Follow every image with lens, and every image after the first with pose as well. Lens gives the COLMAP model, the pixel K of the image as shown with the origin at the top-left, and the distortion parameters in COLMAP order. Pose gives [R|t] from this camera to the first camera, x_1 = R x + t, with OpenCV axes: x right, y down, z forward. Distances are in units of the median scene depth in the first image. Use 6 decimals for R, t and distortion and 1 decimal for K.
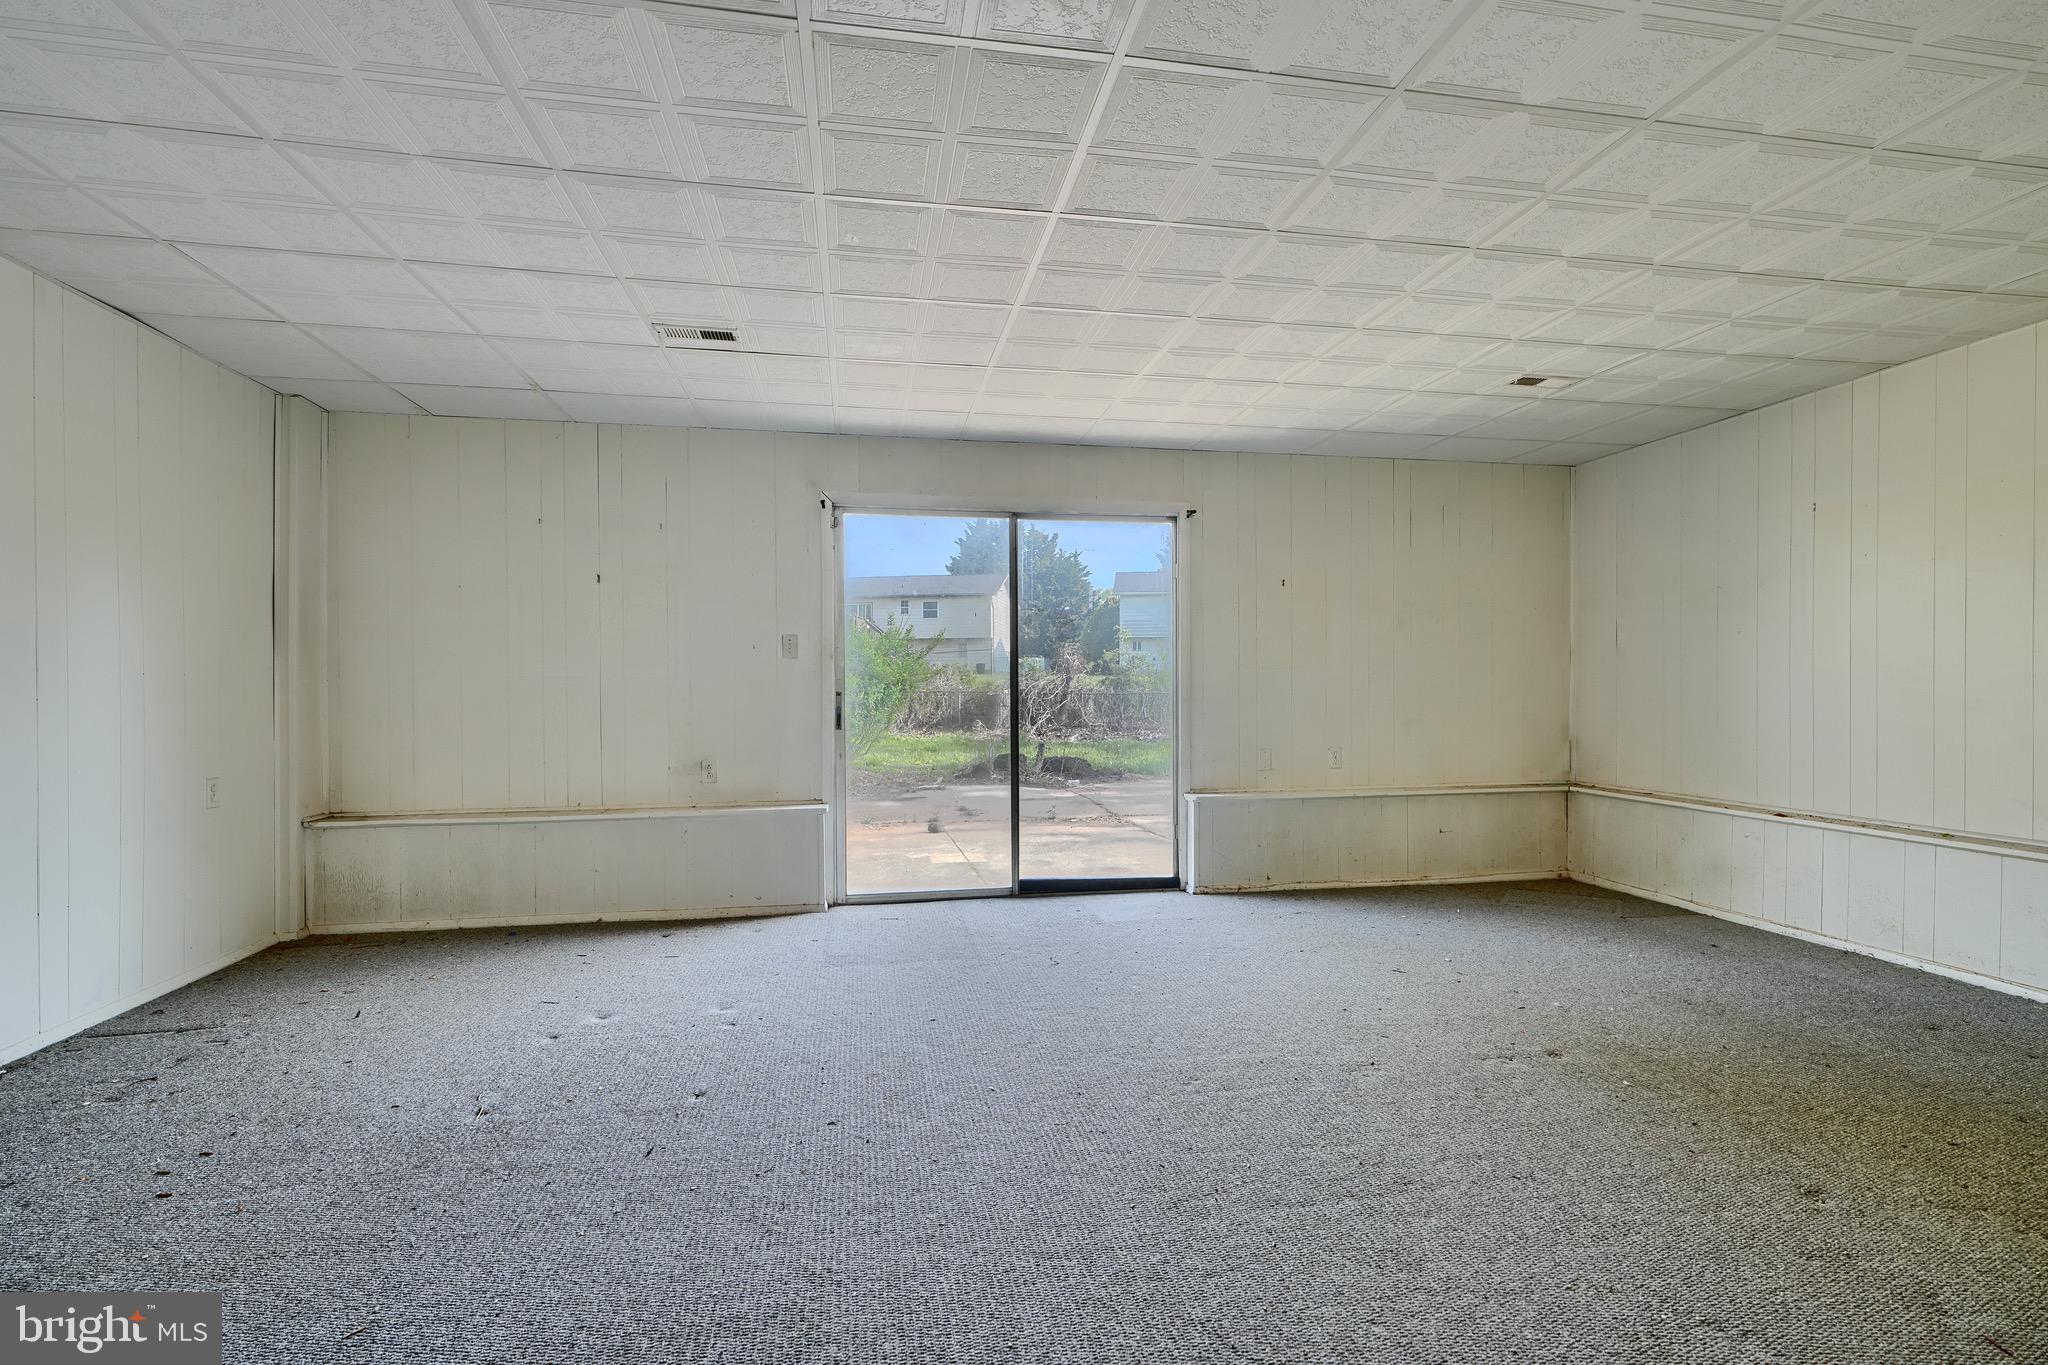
lens RADIAL K [[935.0, 0, 1025.2], [0, 935.0, 688.3], [0, 0, 1]] dist [-0.002077, 0.000202]
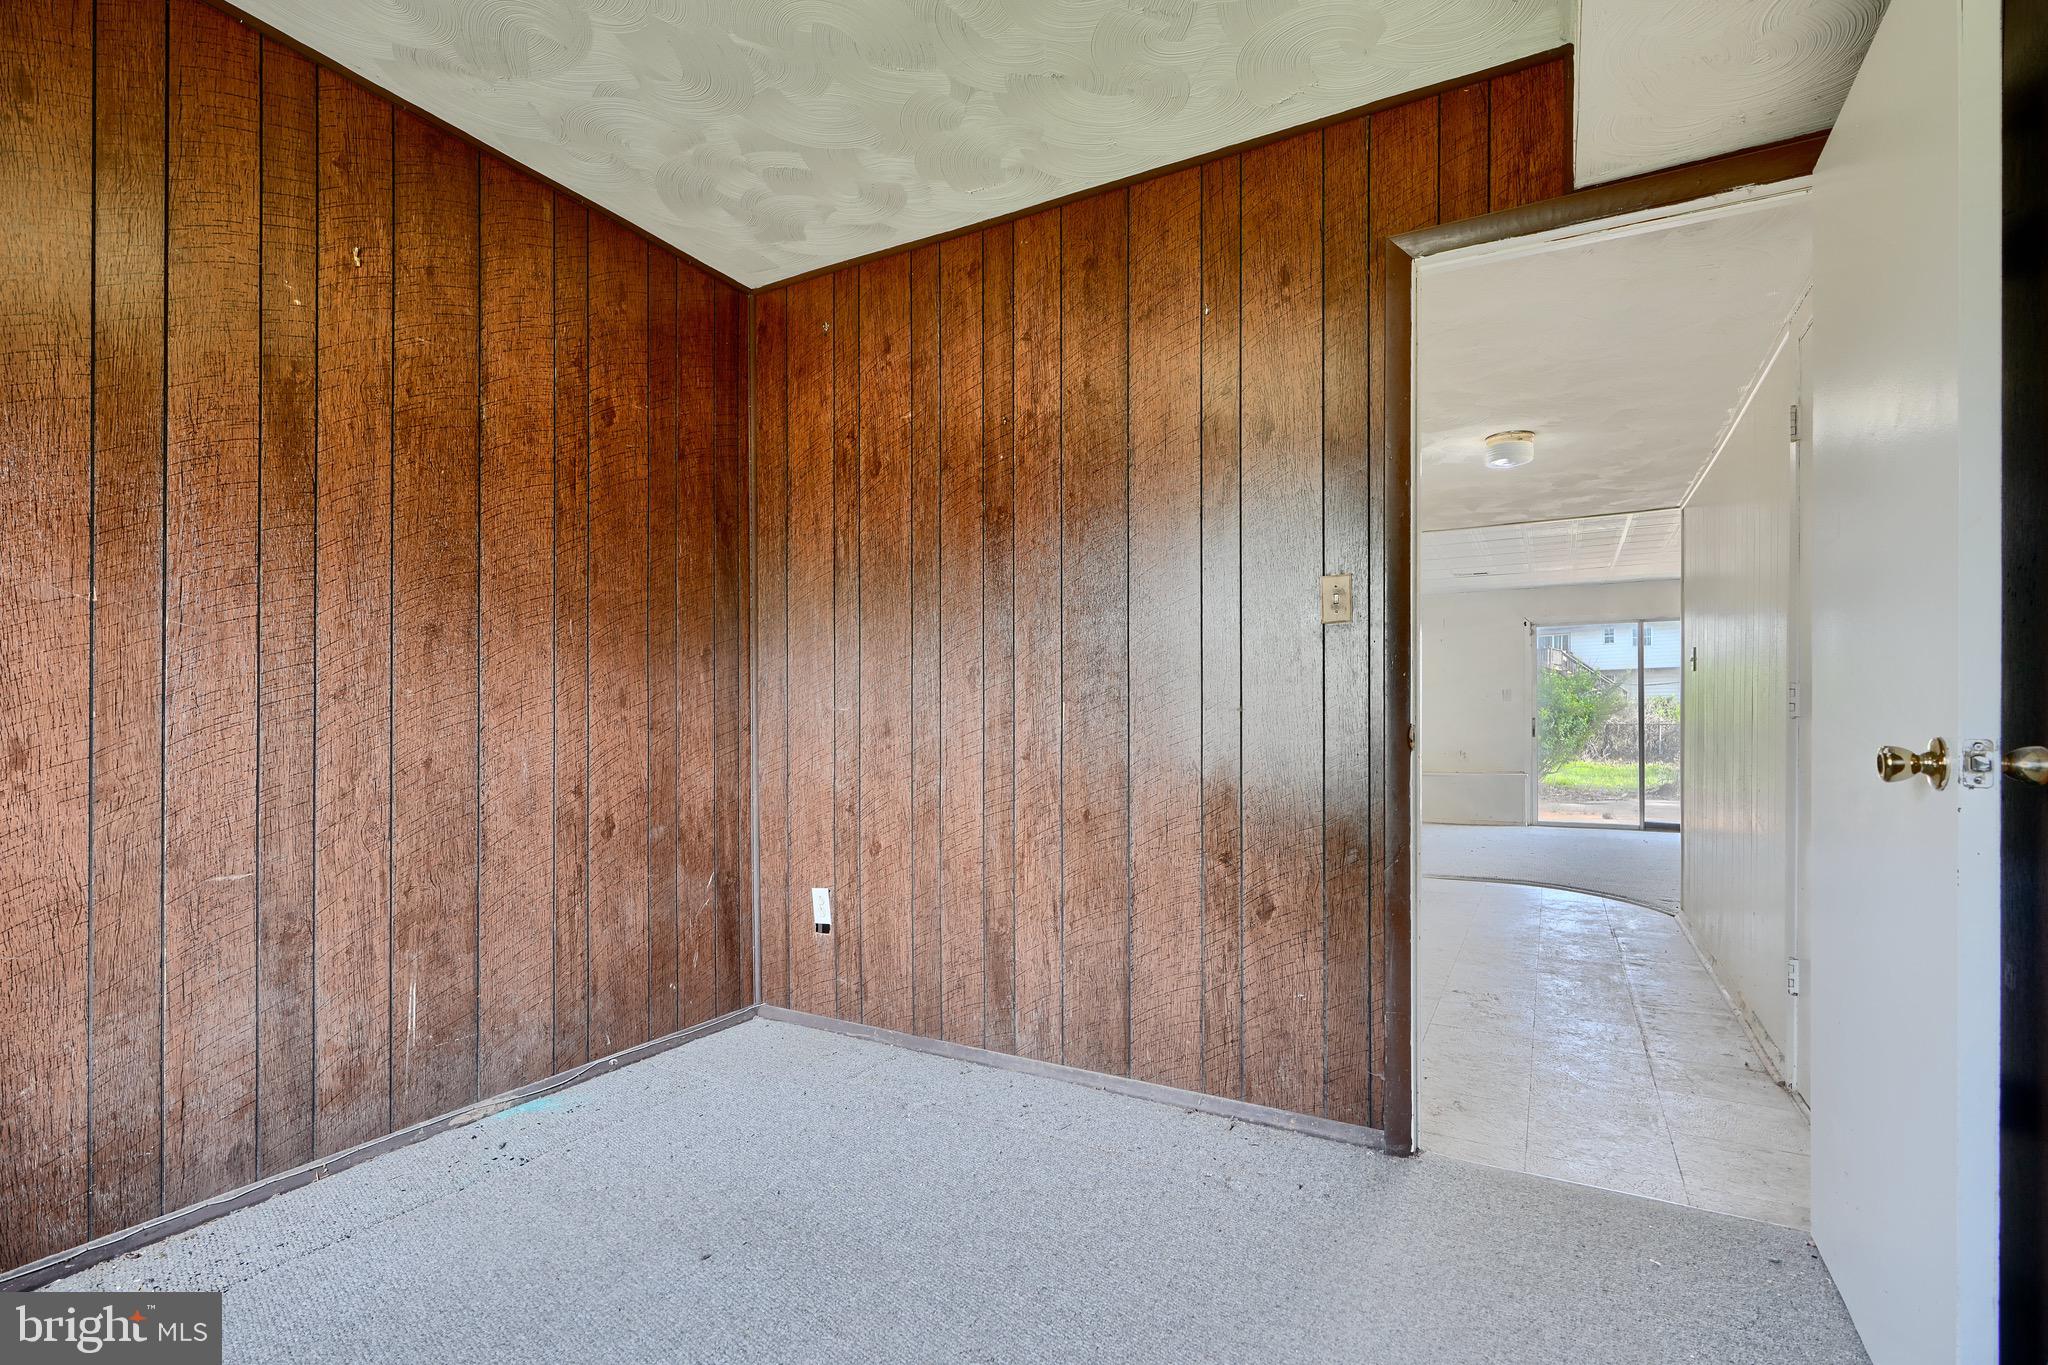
lens RADIAL K [[935.0, 0, 1033.4], [0, 935.0, 723.2], [0, 0, 1]] dist [-0.002077, 0.000202]
pose [[0.773824, 0.003205, -0.633393, 0.082618], [-0.003032, 0.999994, 0.001355, 0.005790], [0.633394, 0.000872, 0.773829, -0.424172]]
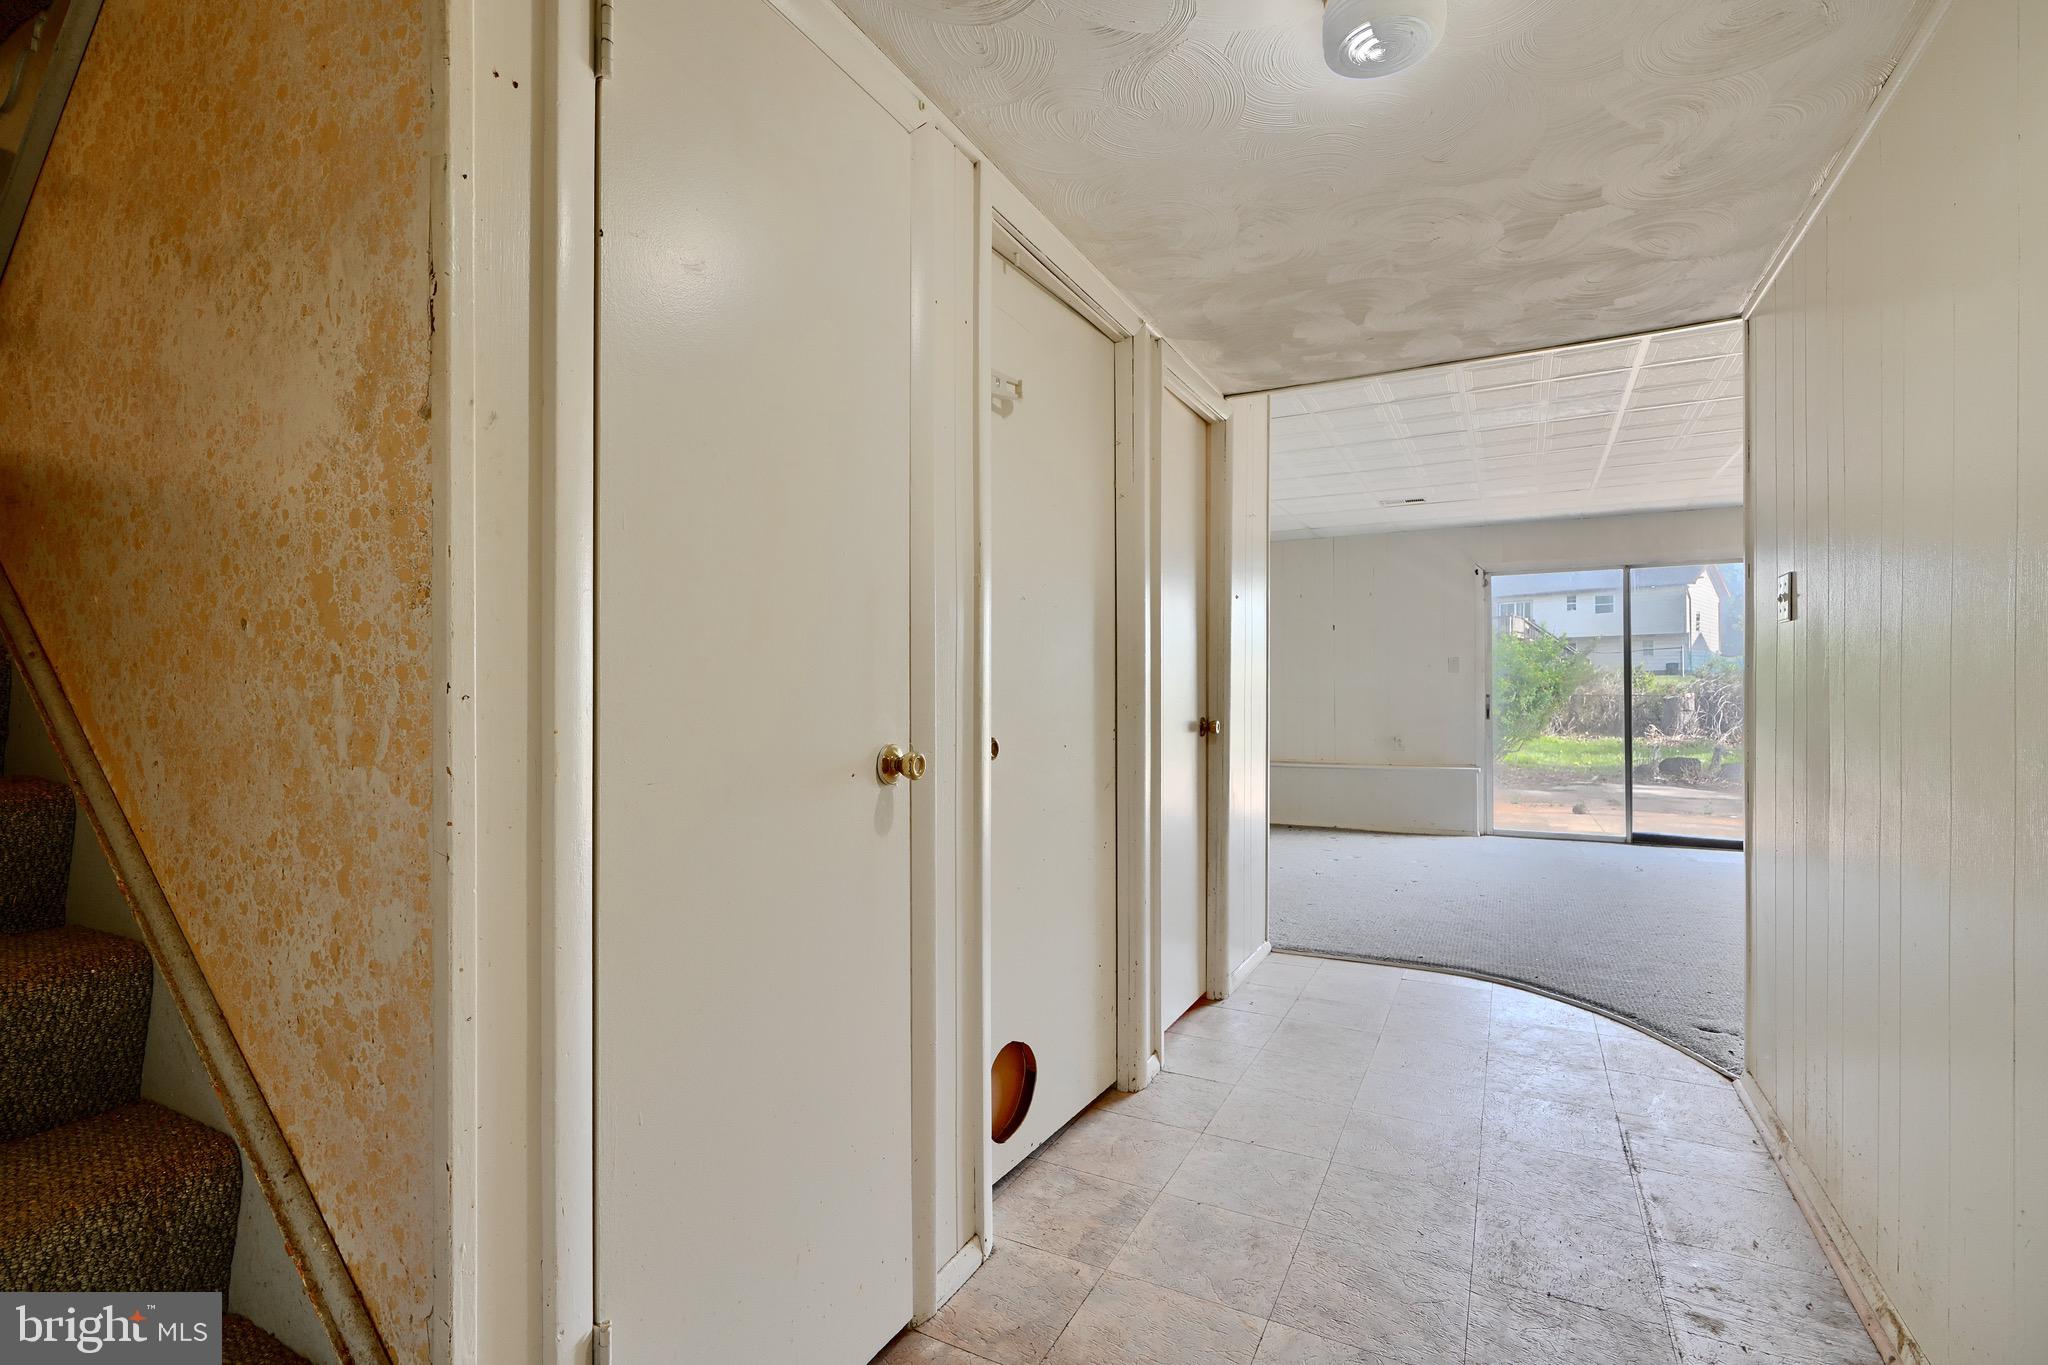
lens RADIAL K [[935.0, 0, 1023.5], [0, 935.0, 688.2], [0, 0, 1]] dist [-0.002077, 0.000202]
pose [[0.788236, 0.000869, -0.615372, 0.049576], [-0.002400, 0.999996, -0.001662, -0.000408], [0.615368, 0.002787, 0.788235, -0.233605]]
